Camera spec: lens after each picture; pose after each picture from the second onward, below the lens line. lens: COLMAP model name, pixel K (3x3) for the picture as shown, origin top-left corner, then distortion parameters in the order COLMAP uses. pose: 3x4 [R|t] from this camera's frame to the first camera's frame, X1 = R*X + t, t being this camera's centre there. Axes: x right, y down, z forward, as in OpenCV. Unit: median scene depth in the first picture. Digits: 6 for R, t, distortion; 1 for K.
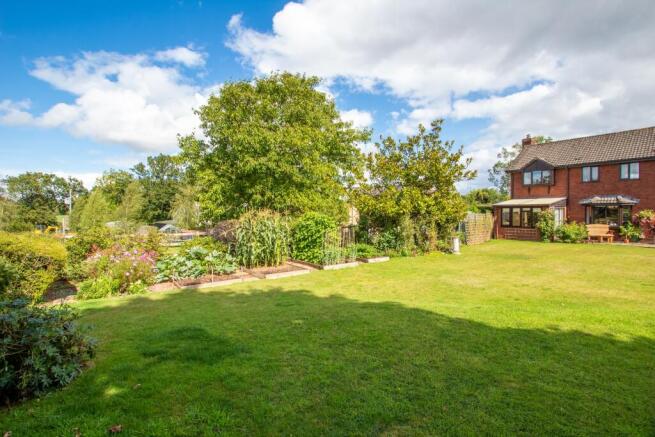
lens RADIAL K [[302.6, 0, 322.8], [0, 302.6, 212.8], [0, 0, 1]] dist [-0.025286, 0.004808]
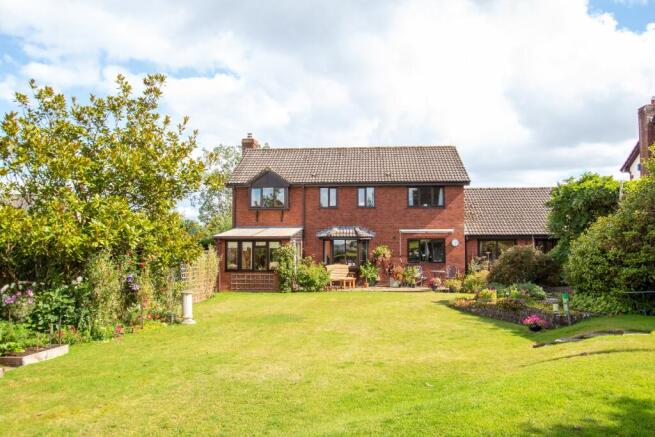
lens RADIAL K [[513.5, 0, 321.3], [0, 513.5, 210.1], [0, 0, 1]] dist [-0.032844, 0.019916]
pose [[0.679455, 0.057212, 0.731483, -0.058044], [0.002375, 0.996779, -0.080167, 0.005523], [-0.733713, 0.056207, 0.677130, 0.134873]]
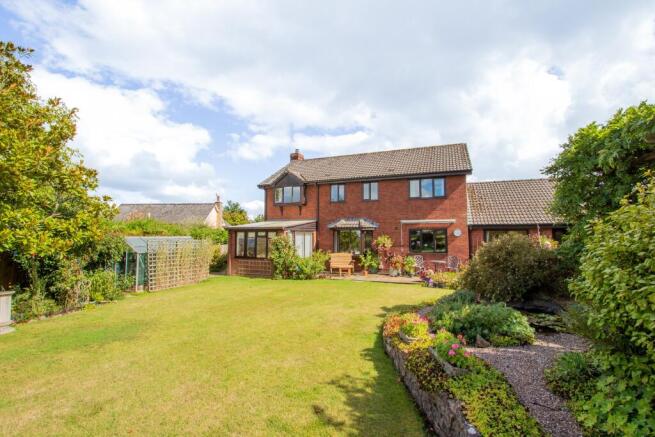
lens RADIAL K [[316.3, 0, 329.9], [0, 316.3, 219.3], [0, 0, 1]] dist [0.003573, -0.000161]
pose [[0.864719, 0.034615, 0.501062, 0.431856], [-0.002350, 0.997890, -0.064881, 0.002410], [-0.502251, 0.054926, 0.862976, 0.241151]]
